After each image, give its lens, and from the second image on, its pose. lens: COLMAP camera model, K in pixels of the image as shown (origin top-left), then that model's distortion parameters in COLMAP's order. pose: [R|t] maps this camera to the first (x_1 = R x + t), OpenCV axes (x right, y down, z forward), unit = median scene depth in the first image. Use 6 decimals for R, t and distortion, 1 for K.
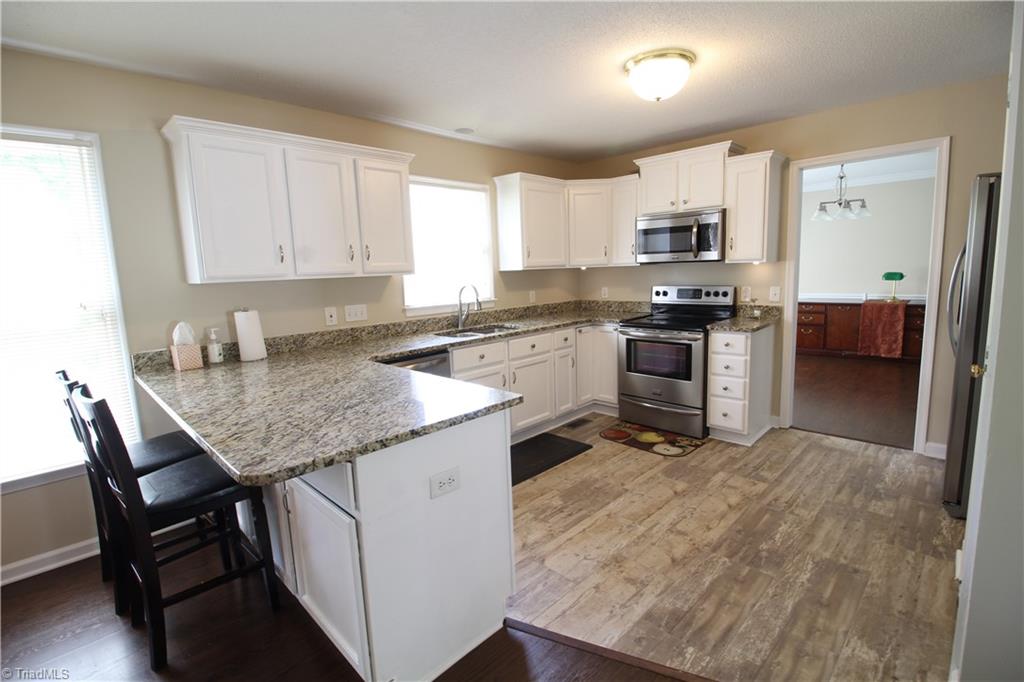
lens RADIAL K [[472.3, 0, 512.7], [0, 472.3, 337.3], [0, 0, 1]] dist [-0.014789, -0.004507]
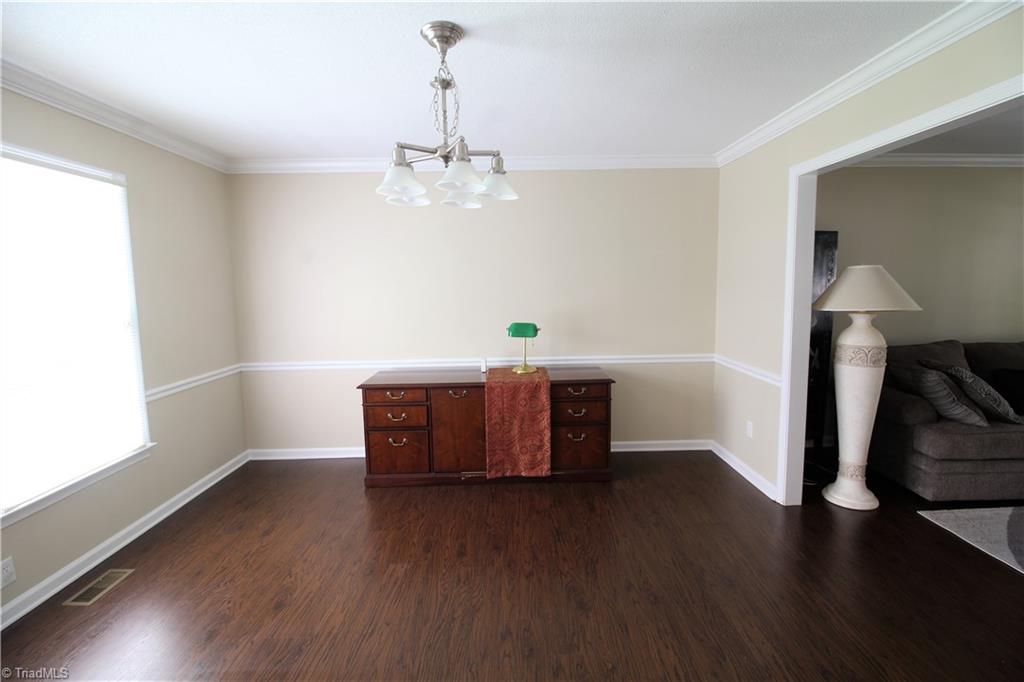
lens RADIAL K [[472.3, 0, 521.4], [0, 472.3, 335.9], [0, 0, 1]] dist [-0.014789, -0.004507]
pose [[0.689424, -0.051113, 0.722552, 0.620365], [0.090537, 0.995765, -0.015946, -0.180327], [-0.718677, 0.076411, 0.691133, 0.946539]]
